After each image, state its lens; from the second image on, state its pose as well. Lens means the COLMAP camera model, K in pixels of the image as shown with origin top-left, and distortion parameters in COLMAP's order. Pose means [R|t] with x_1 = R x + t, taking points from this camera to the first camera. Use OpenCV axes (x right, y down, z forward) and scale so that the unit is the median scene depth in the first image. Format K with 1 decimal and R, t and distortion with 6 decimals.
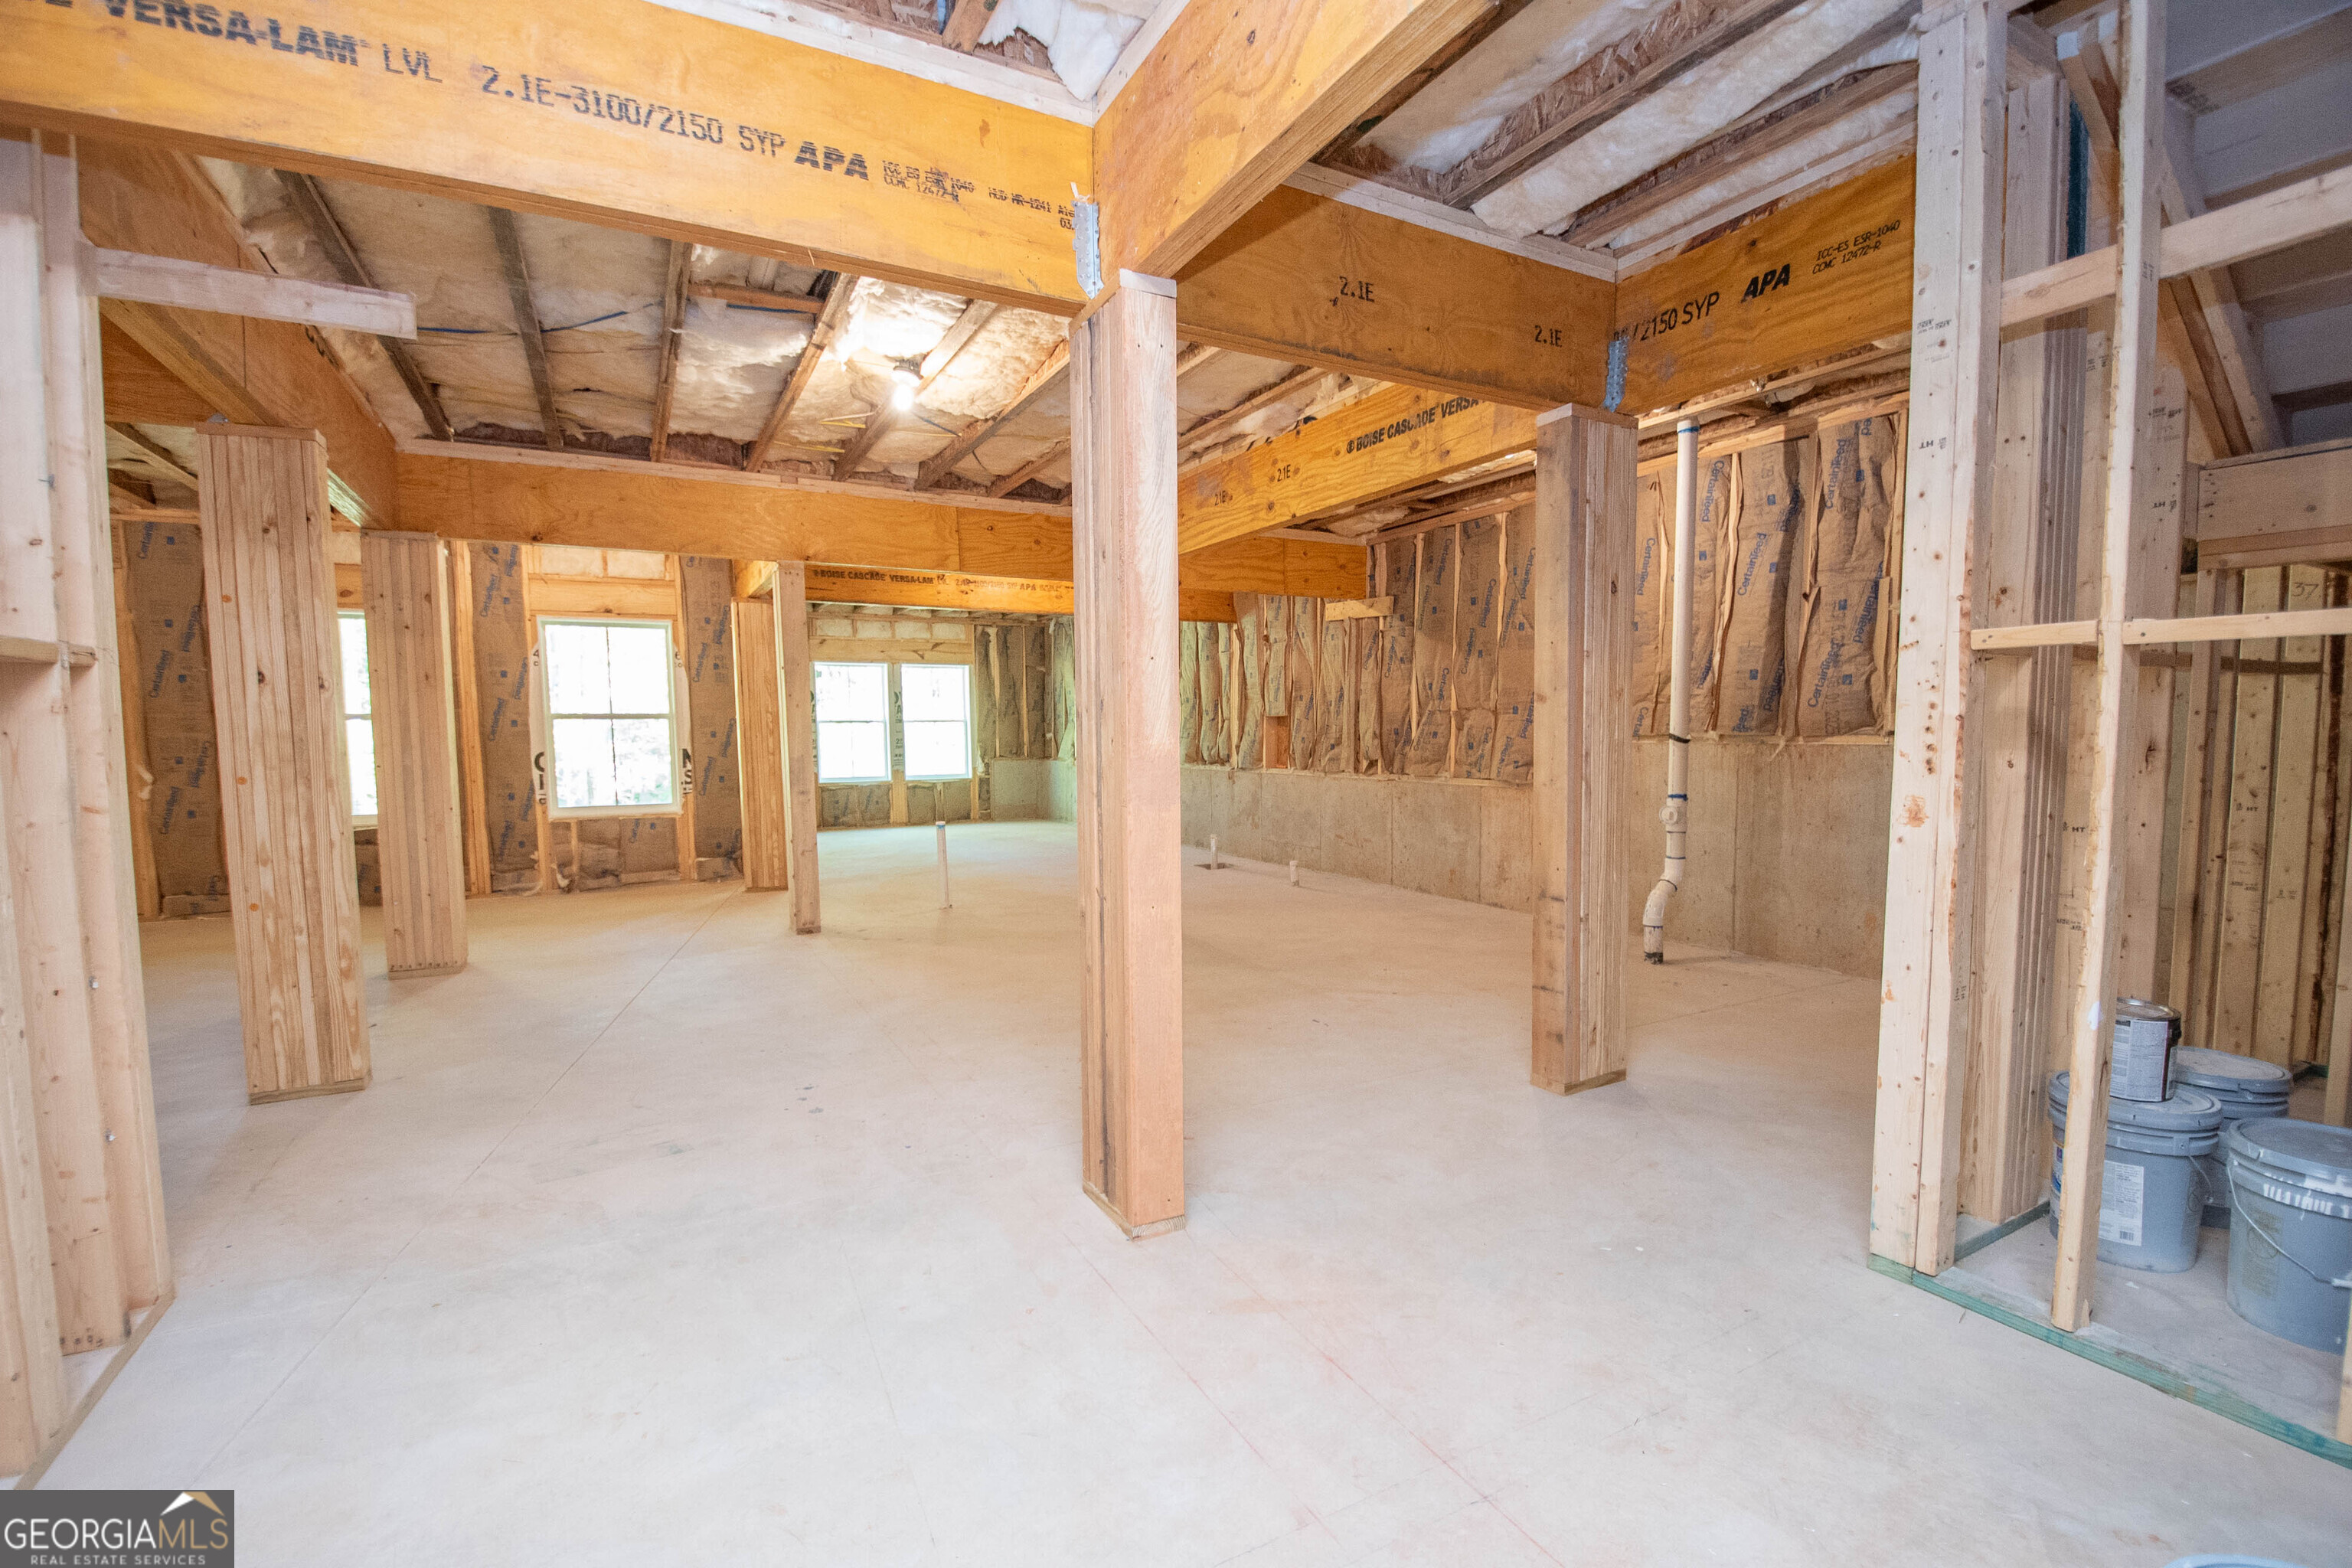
lens RADIAL K [[1028.0, 0, 1180.1], [0, 1028.0, 810.8], [0, 0, 1]] dist [0.011705, -0.021652]
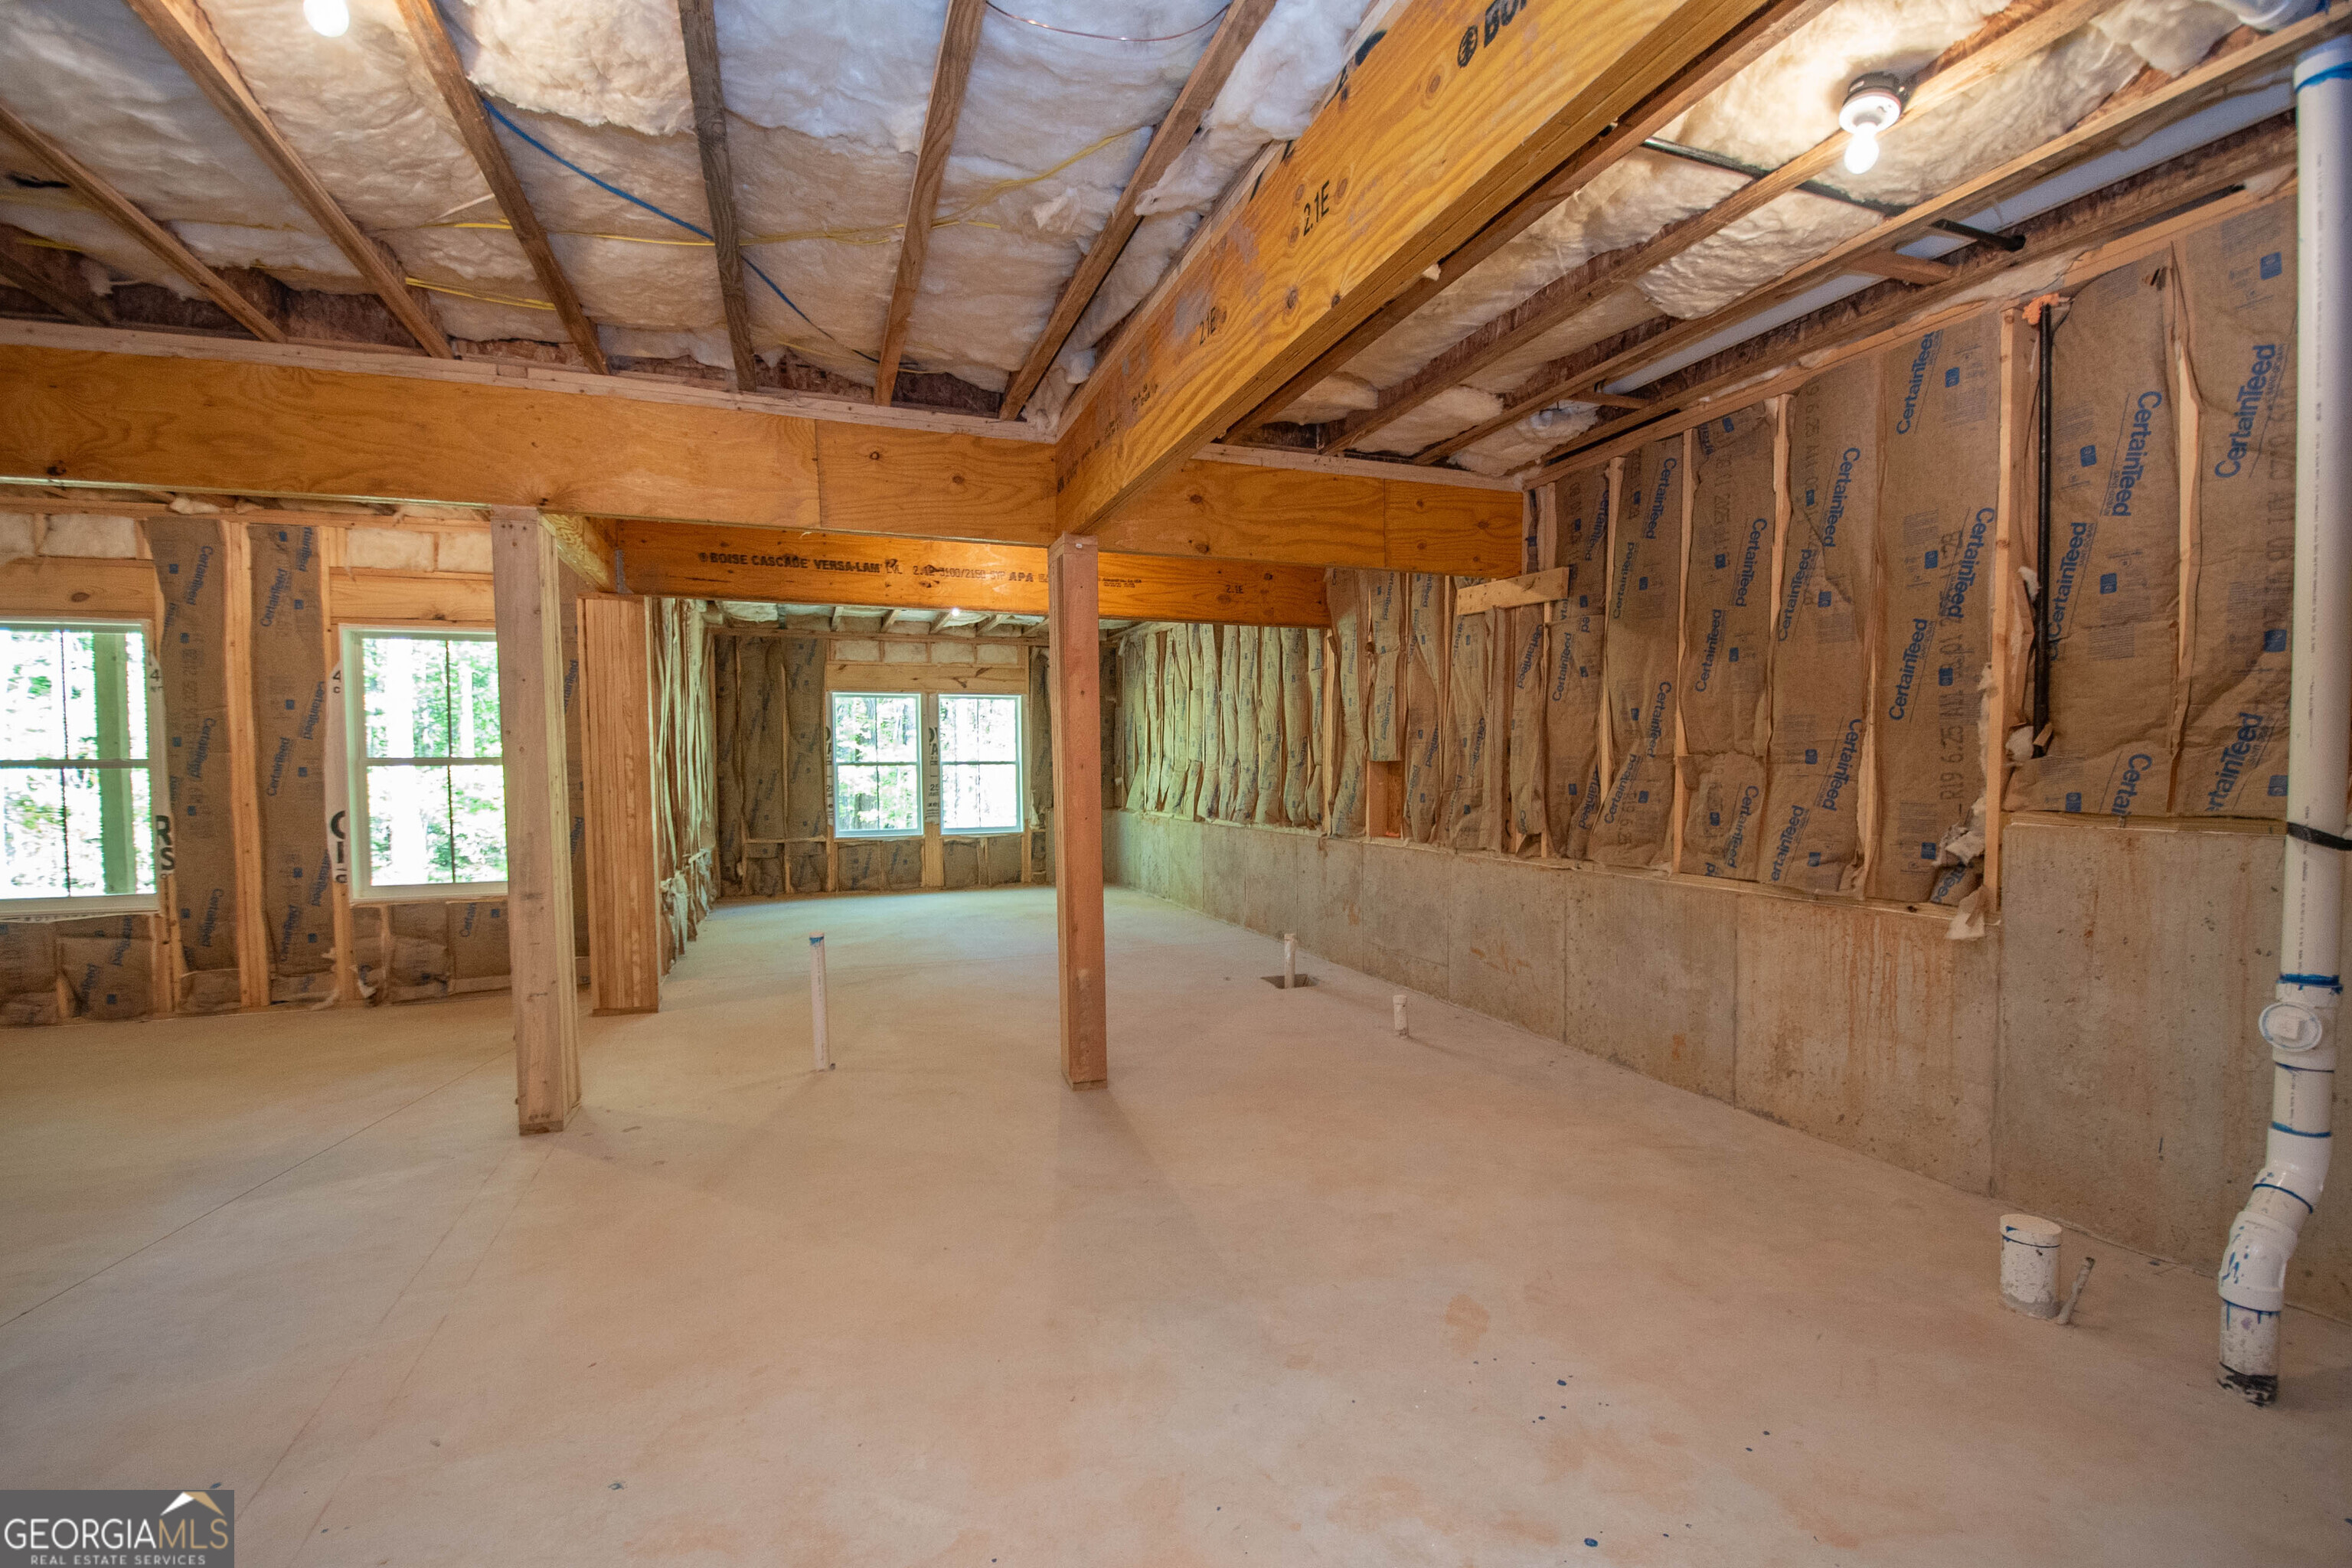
lens RADIAL K [[1028.0, 0, 1180.1], [0, 1028.0, 810.8], [0, 0, 1]] dist [0.011705, -0.021652]
pose [[0.989464, 0.008567, -0.144524, 0.069686], [-0.013564, 0.999342, -0.033631, -0.041277], [0.144140, 0.035237, 0.988930, 0.371972]]
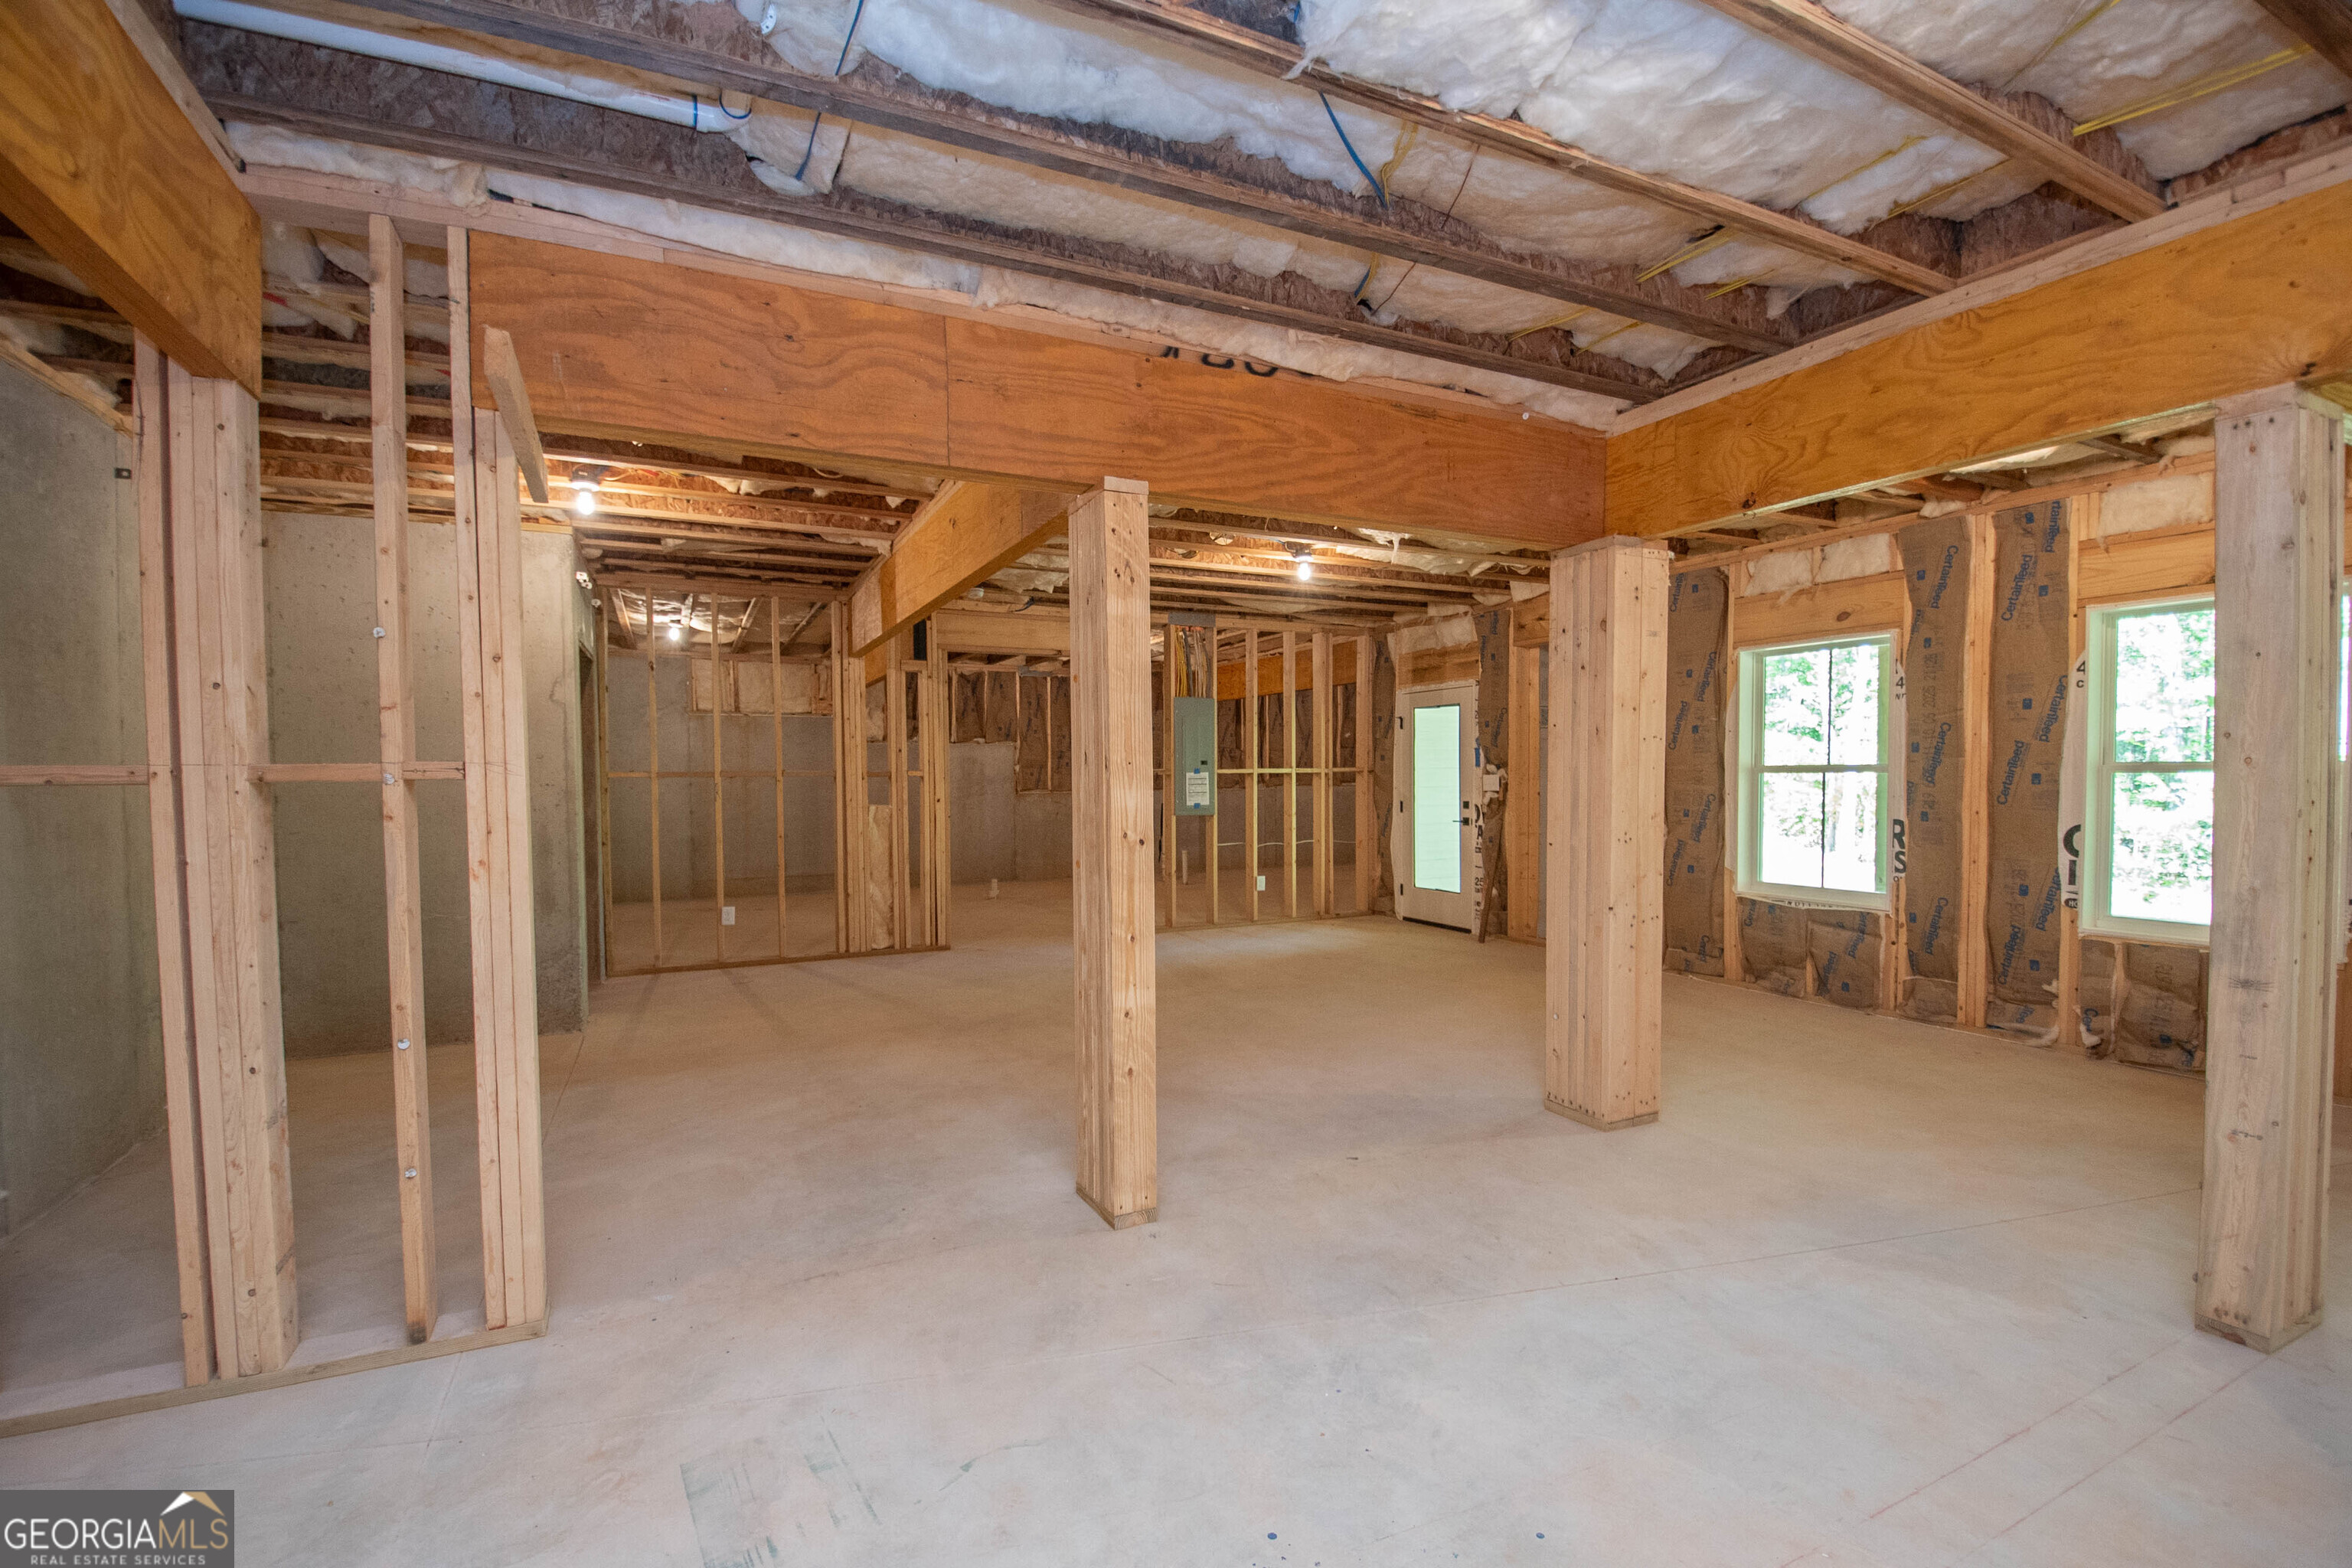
lens RADIAL K [[1028.0, 0, 1180.1], [0, 1028.0, 810.8], [0, 0, 1]] dist [0.011705, -0.021652]
pose [[-0.043996, 0.046979, -0.997927, 0.022459], [-0.071134, 0.996211, 0.050034, -0.058263], [0.996496, 0.073188, -0.040488, 0.485800]]
